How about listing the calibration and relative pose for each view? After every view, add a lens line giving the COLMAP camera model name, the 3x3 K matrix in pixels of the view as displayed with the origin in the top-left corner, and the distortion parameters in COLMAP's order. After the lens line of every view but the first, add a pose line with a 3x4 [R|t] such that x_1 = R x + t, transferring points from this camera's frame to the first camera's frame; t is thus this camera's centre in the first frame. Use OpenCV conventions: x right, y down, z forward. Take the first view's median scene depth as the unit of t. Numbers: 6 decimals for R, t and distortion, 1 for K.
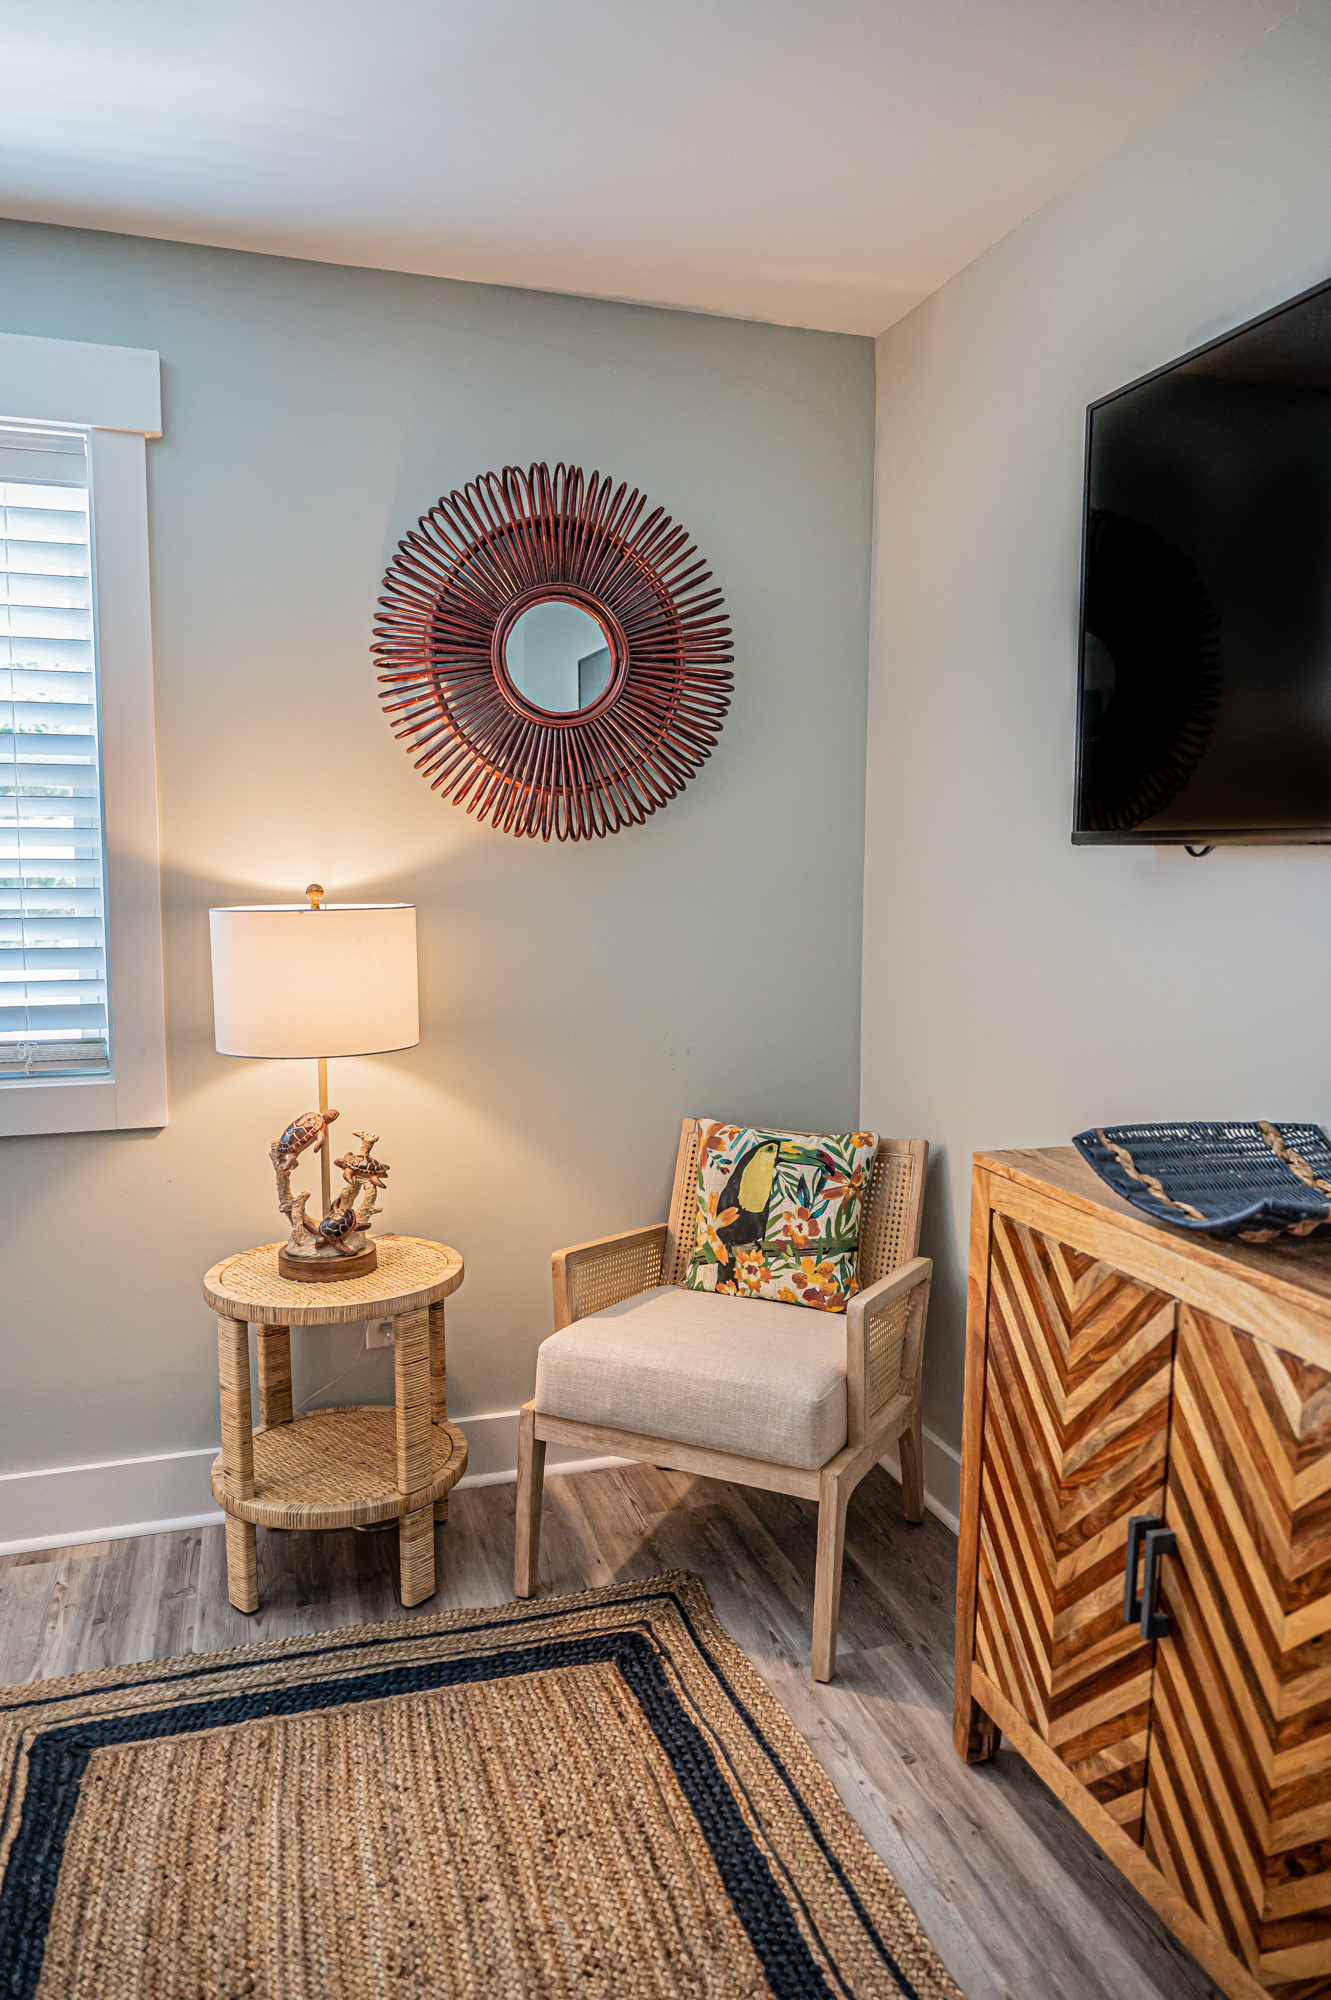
lens RADIAL K [[1358.5, 0, 675.6], [0, 1358.5, 989.5], [0, 0, 1]] dist [-0.001253, 0.000940]
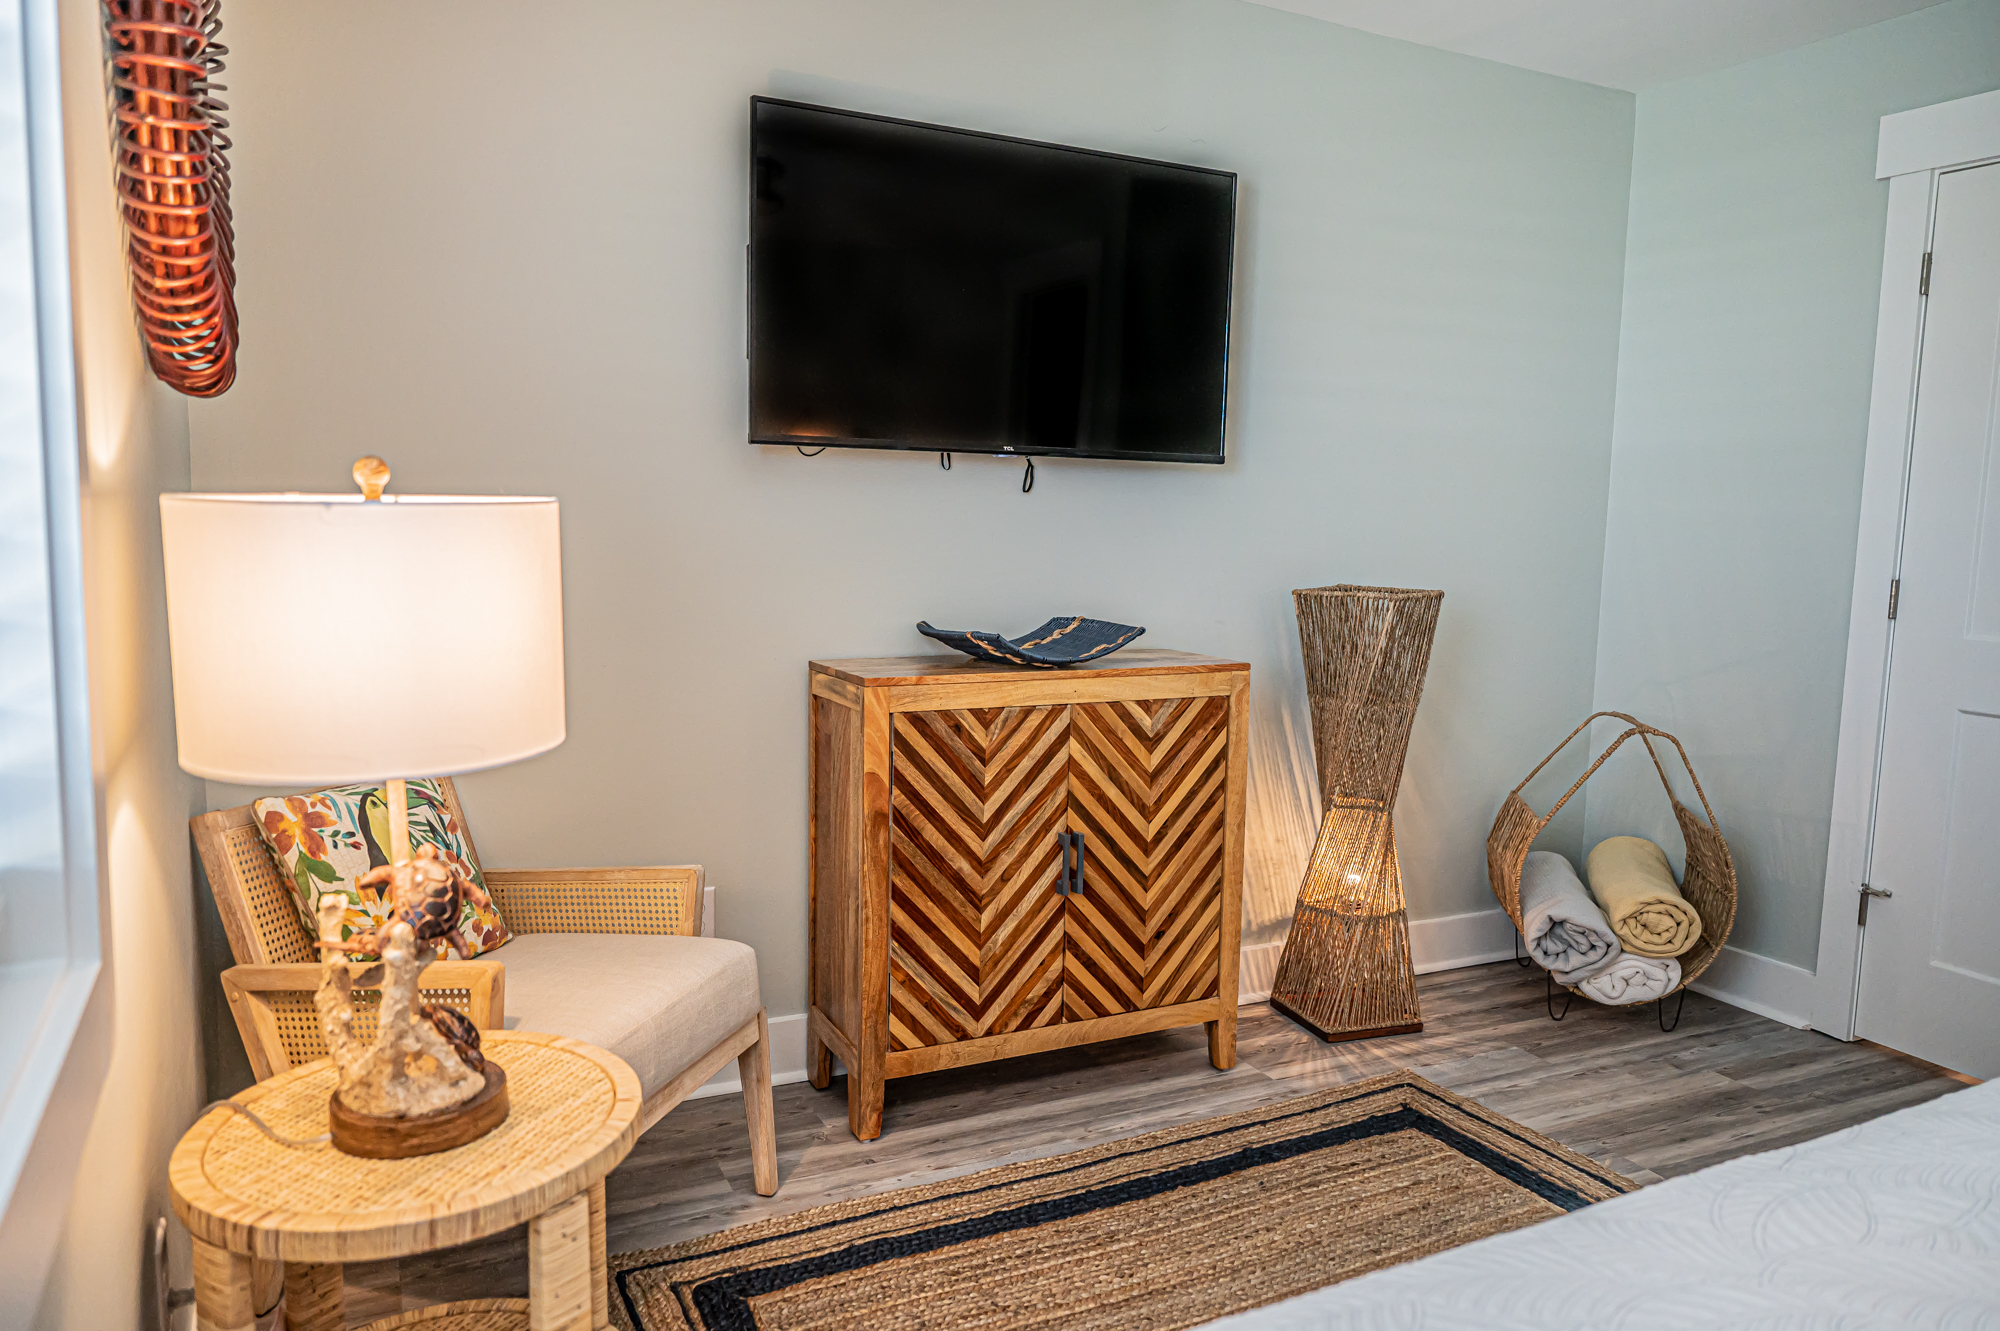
lens RADIAL K [[1358.5, 0, 1002.1], [0, 1358.5, 672.0], [0, 0, 1]] dist [-0.001253, 0.000940]
pose [[-0.161746, -0.120199, 0.979485, -1.255069], [0.082653, 0.987417, 0.134821, -0.060513], [-0.983365, 0.102764, -0.149776, 1.226333]]
